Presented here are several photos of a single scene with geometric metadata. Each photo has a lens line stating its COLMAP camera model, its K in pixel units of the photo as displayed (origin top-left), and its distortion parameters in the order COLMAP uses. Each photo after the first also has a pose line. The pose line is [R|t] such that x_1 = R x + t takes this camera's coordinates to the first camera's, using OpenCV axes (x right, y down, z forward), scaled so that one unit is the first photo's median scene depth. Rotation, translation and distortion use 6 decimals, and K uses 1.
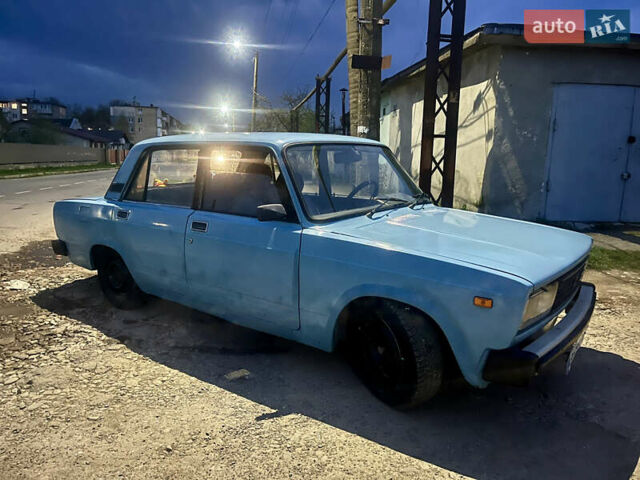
lens RADIAL K [[461.8, 0, 310.4], [0, 461.8, 247.4], [0, 0, 1]] dist [0.021108, -0.007734]
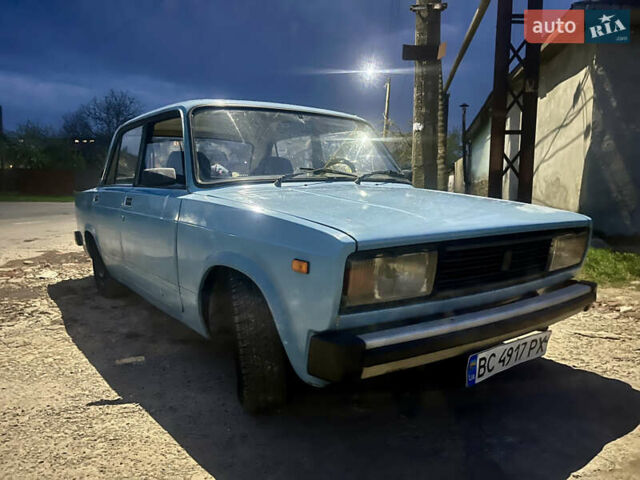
lens RADIAL K [[471.8, 0, 318.2], [0, 471.8, 247.5], [0, 0, 1]] dist [0.033182, -0.034347]
pose [[0.965277, 0.026347, -0.259897, 0.179522], [-0.041815, 0.997656, -0.054167, 0.038510], [0.257860, 0.063154, 0.964116, 0.081869]]
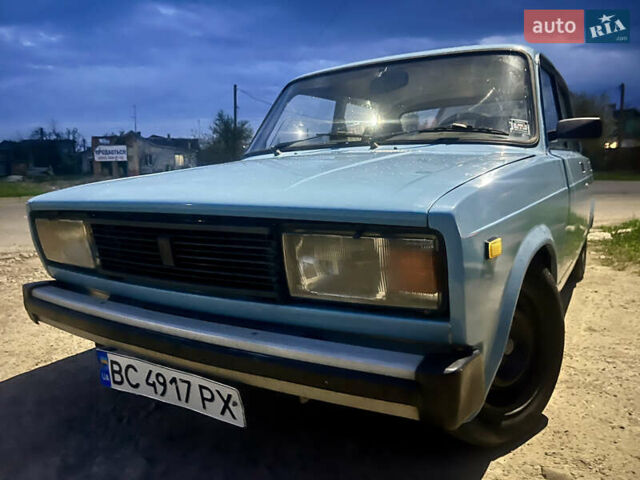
lens RADIAL K [[471.8, 0, 318.2], [0, 471.8, 247.5], [0, 0, 1]] dist [0.033182, -0.034347]
pose [[0.137530, 0.145003, -0.979826, 0.409427], [-0.164236, 0.978871, 0.121809, -0.008355], [0.976787, 0.144170, 0.158439, 0.403273]]
